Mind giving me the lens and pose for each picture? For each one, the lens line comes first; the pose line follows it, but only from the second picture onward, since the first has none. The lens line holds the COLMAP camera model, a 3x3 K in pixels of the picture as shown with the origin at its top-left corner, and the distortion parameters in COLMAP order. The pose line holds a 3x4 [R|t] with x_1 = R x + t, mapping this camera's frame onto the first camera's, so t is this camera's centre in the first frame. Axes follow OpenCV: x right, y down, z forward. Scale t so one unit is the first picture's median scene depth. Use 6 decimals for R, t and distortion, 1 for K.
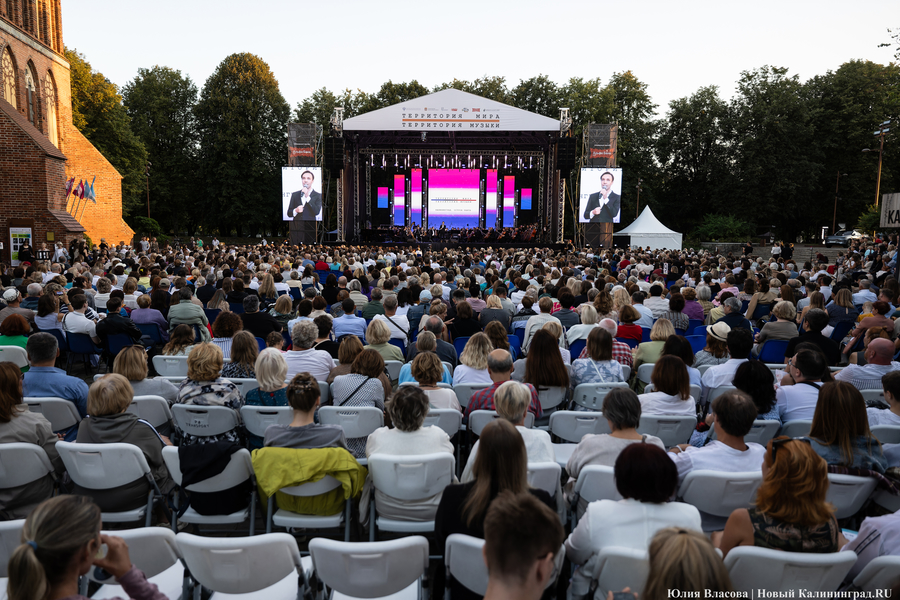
lens RADIAL K [[585.8, 0, 450.0], [0, 585.8, 300.0], [0, 0, 1]] dist [0.002829, 0.001444]
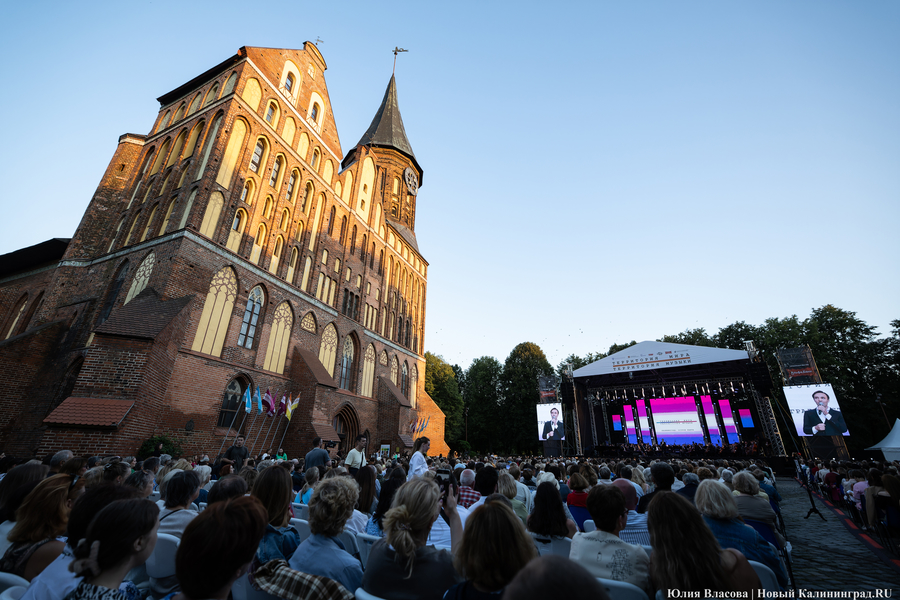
lens RADIAL K [[374.2, 0, 452.2], [0, 374.2, 308.6], [0, 0, 1]] dist [0.009180, 0.000042]
pose [[0.834745, -0.205930, -0.510680, 0.071973], [-0.056921, 0.890195, -0.452010, 0.009023], [0.547687, 0.406382, 0.731363, 0.027362]]
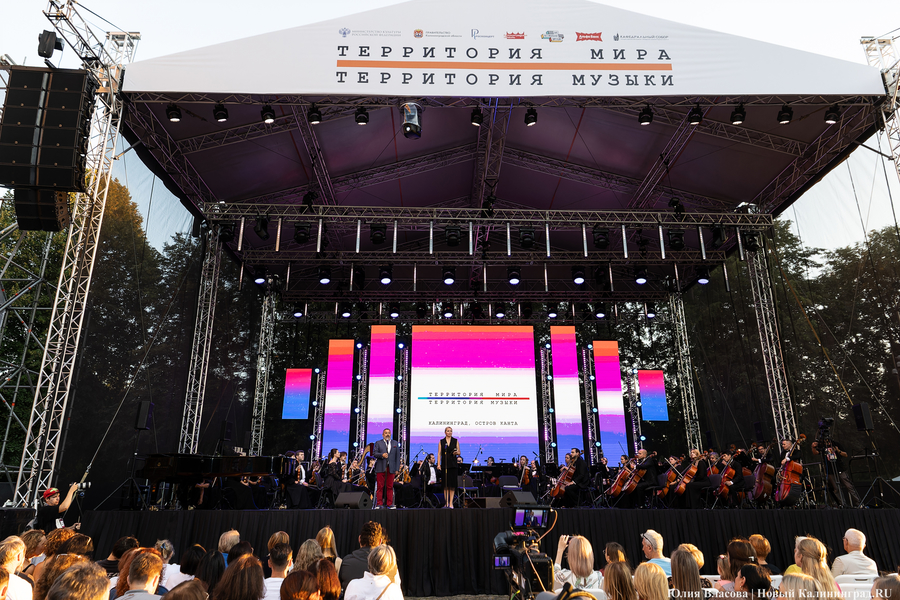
lens RADIAL K [[643.8, 0, 450.0], [0, 643.8, 300.0], [0, 0, 1]] dist [0.036315, 0.001001]
pose [[0.999112, 0.004637, 0.041874, -0.030160], [0.012565, 0.915892, -0.401228, -0.056263], [-0.040212, 0.401398, 0.915020, 0.591253]]
